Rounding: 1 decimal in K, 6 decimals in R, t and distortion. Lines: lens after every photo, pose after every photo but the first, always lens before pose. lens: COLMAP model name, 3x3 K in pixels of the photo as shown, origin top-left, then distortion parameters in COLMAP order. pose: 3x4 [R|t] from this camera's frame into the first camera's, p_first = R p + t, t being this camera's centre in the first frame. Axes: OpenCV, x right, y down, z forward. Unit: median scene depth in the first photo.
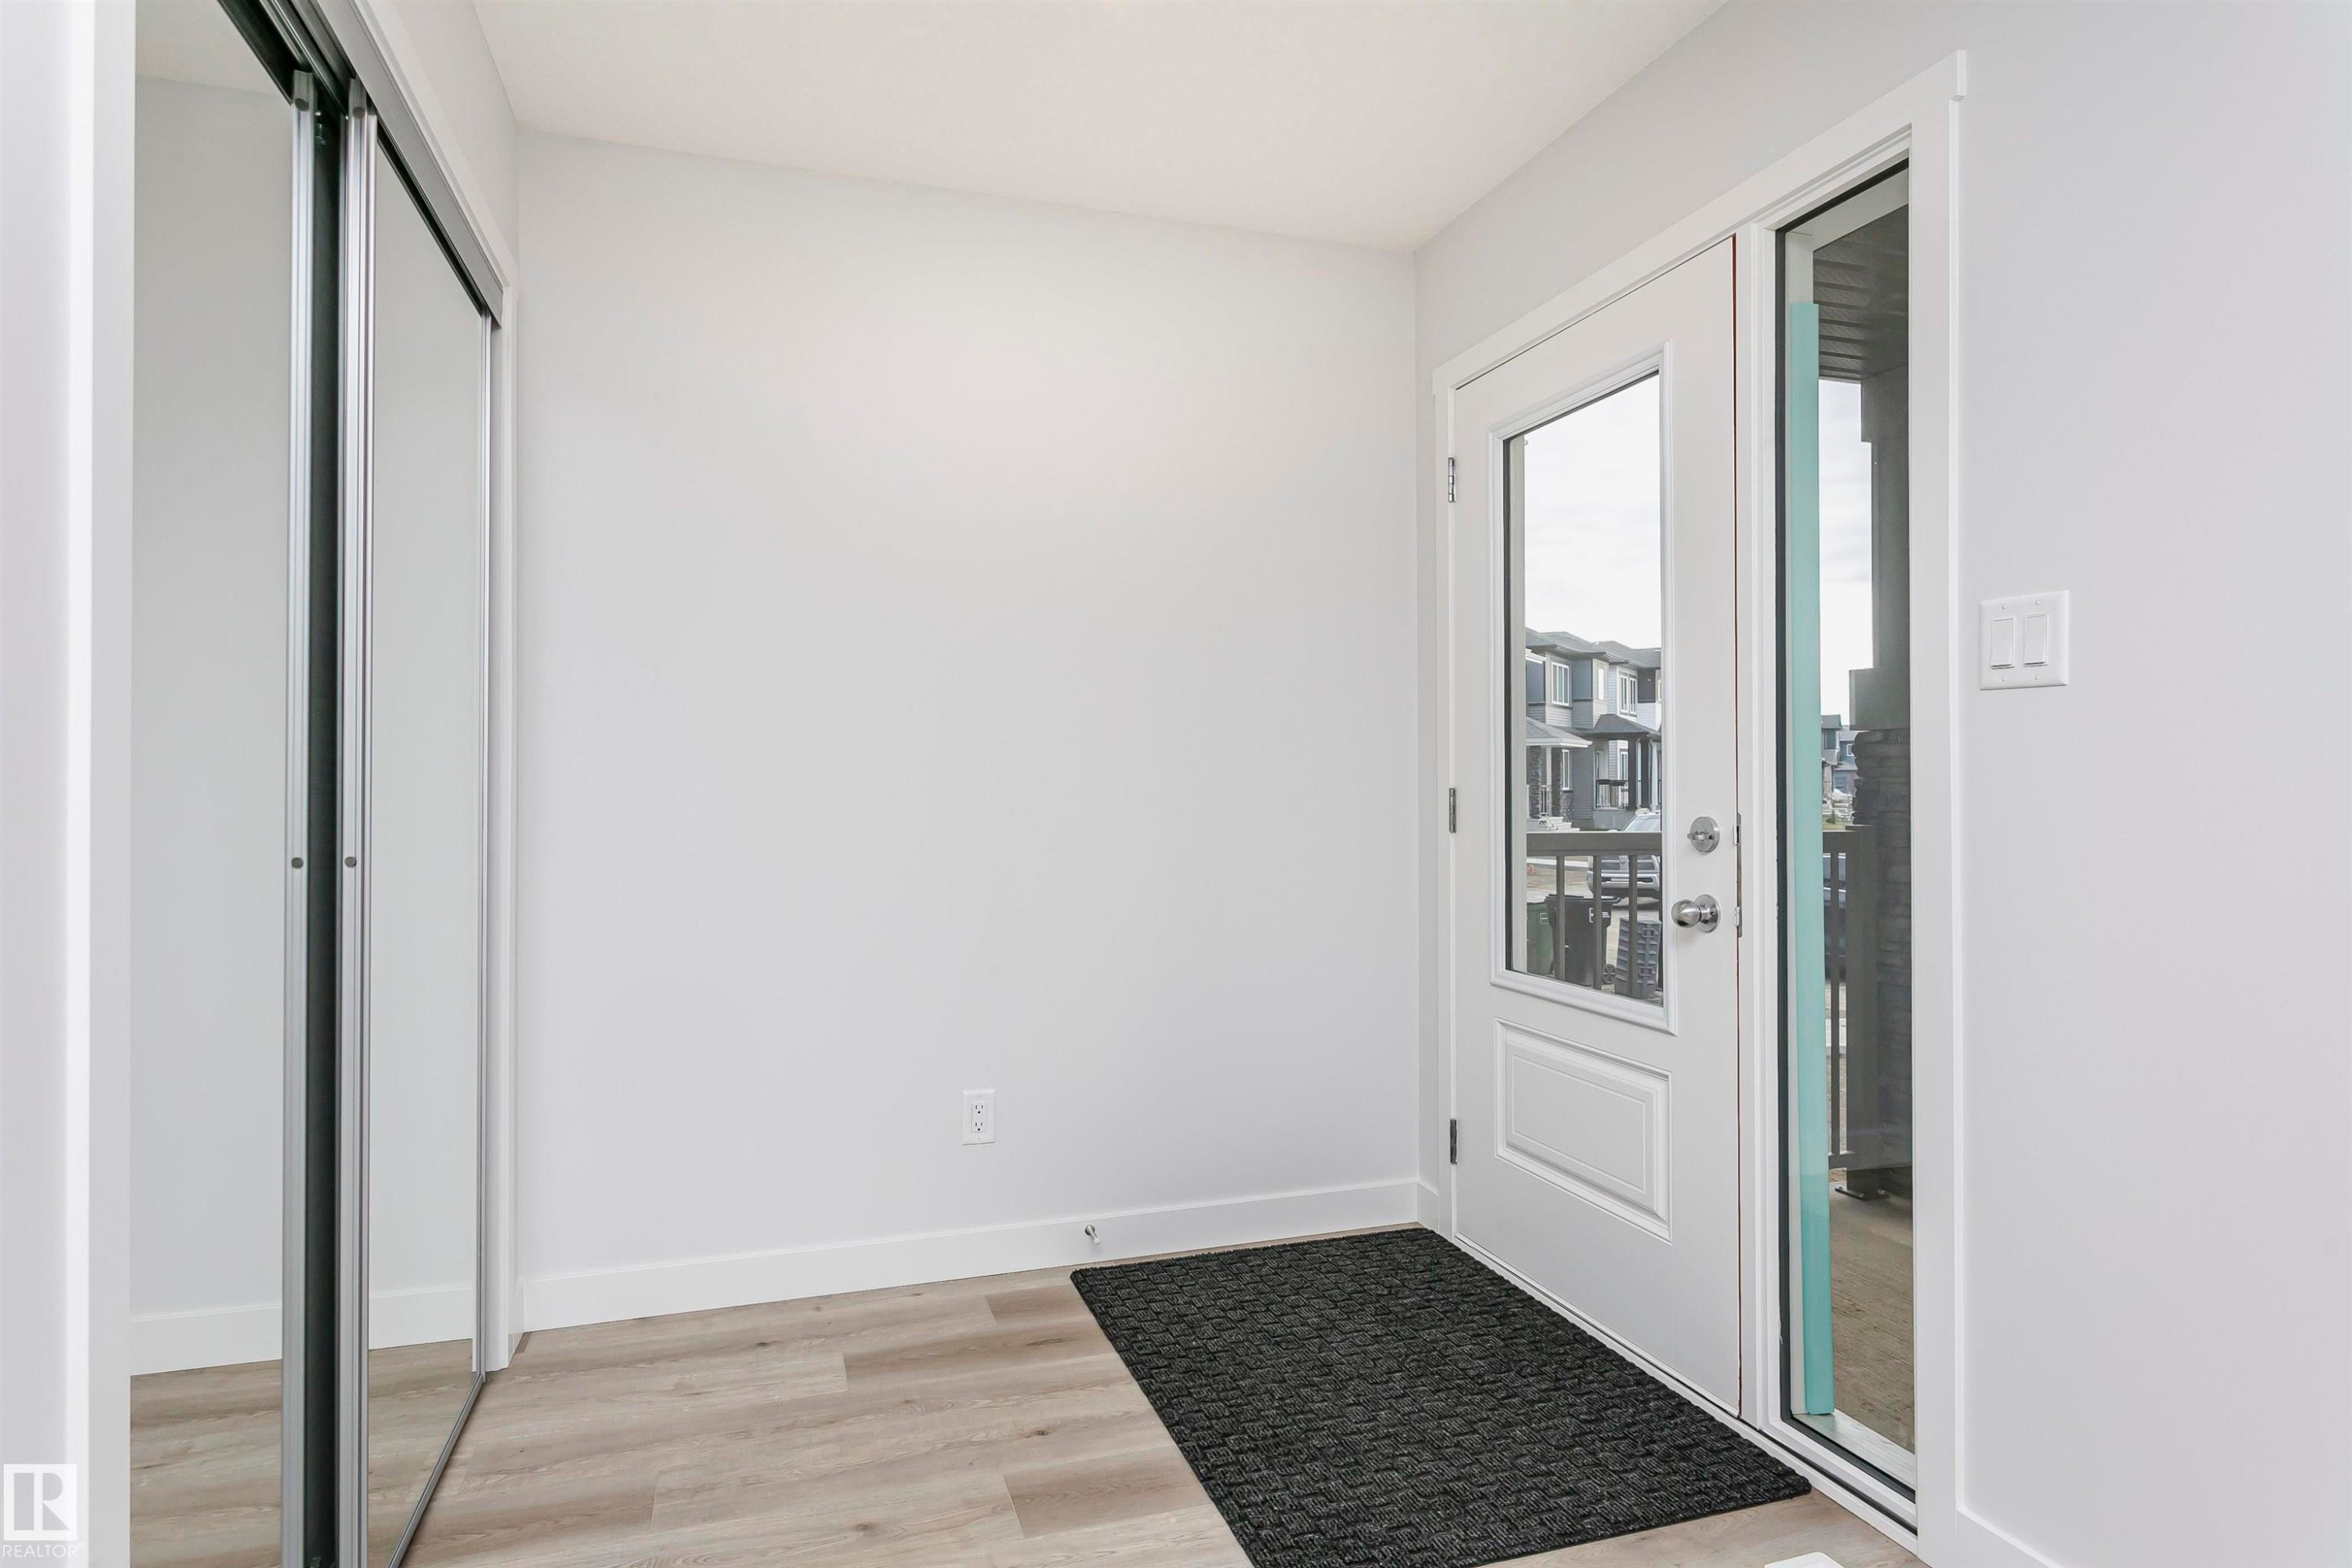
lens RADIAL K [[1253.2, 0, 1169.4], [0, 1253.2, 774.9], [0, 0, 1]] dist [0.001802, 0.000006]
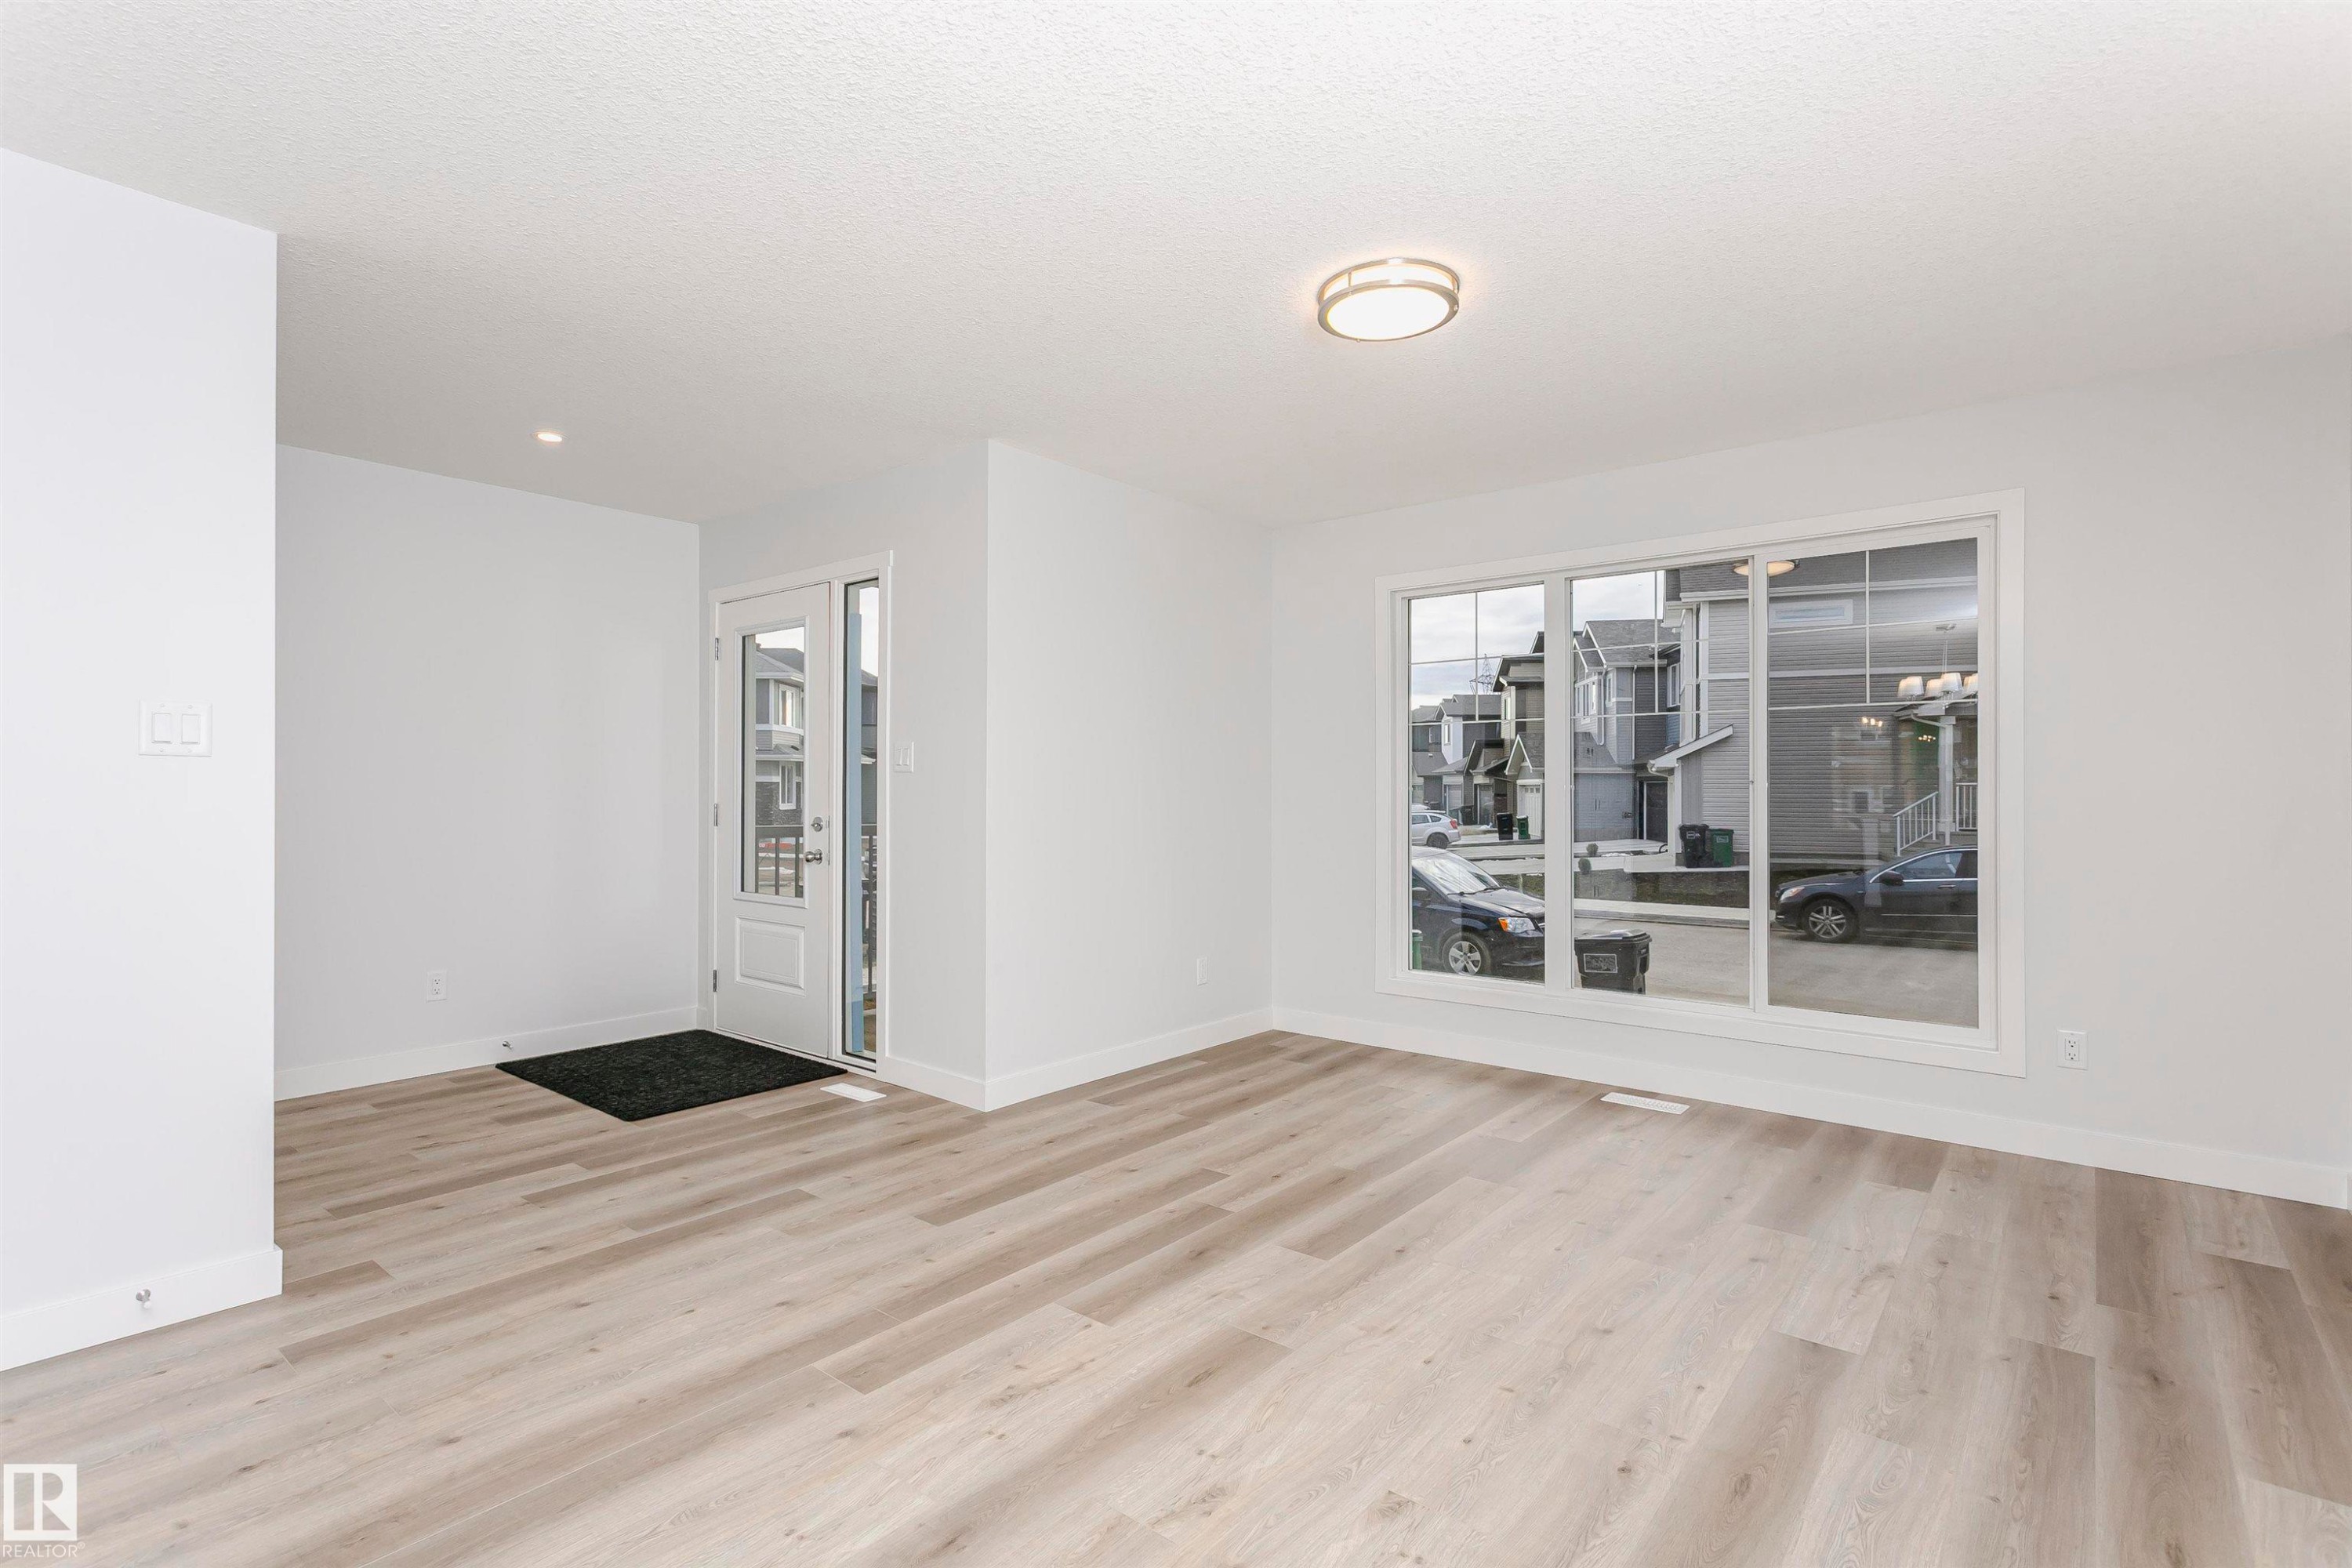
lens RADIAL K [[1114.4, 0, 1163.3], [0, 1114.4, 786.3], [0, 0, 1]] dist [-0.015154, 0.000367]
pose [[0.845655, 0.007605, 0.533675, -0.142127], [-0.009427, 0.999955, 0.000688, -0.030085], [-0.533646, -0.005613, 0.845689, -1.065540]]
